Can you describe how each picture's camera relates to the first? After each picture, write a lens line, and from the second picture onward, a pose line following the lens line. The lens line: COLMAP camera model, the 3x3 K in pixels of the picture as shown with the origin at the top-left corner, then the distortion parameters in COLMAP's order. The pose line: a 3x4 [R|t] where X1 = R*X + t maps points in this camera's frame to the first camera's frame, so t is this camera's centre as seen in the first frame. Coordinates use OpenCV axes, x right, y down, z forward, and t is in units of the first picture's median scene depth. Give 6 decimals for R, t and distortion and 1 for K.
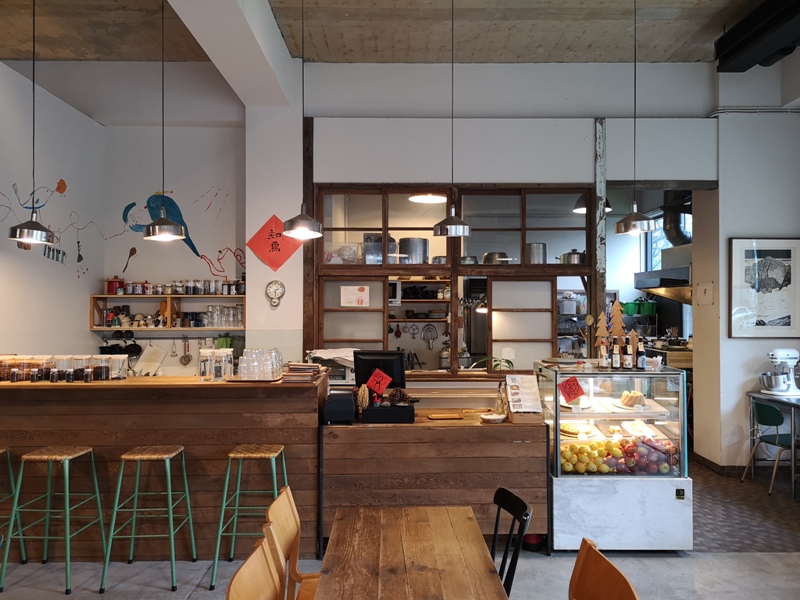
lens RADIAL K [[616.8, 0, 404.0], [0, 616.8, 299.8], [0, 0, 1]] dist [0.034896, -0.045808]
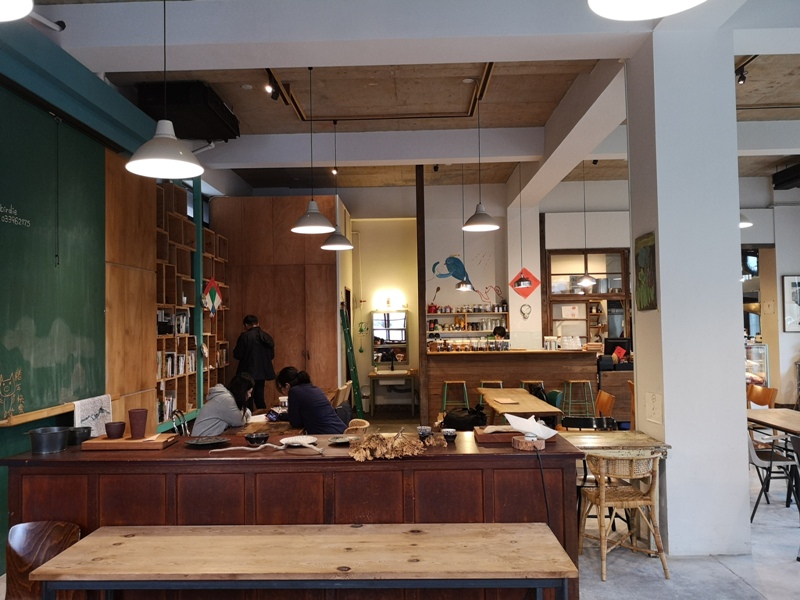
lens RADIAL K [[616.8, 0, 404.2], [0, 616.8, 303.0], [0, 0, 1]] dist [0.034896, -0.045808]
pose [[0.999229, -0.017271, -0.035258, -0.498362], [0.016475, 0.999606, -0.022731, 0.001082], [0.035636, 0.022133, 0.999120, -0.818077]]
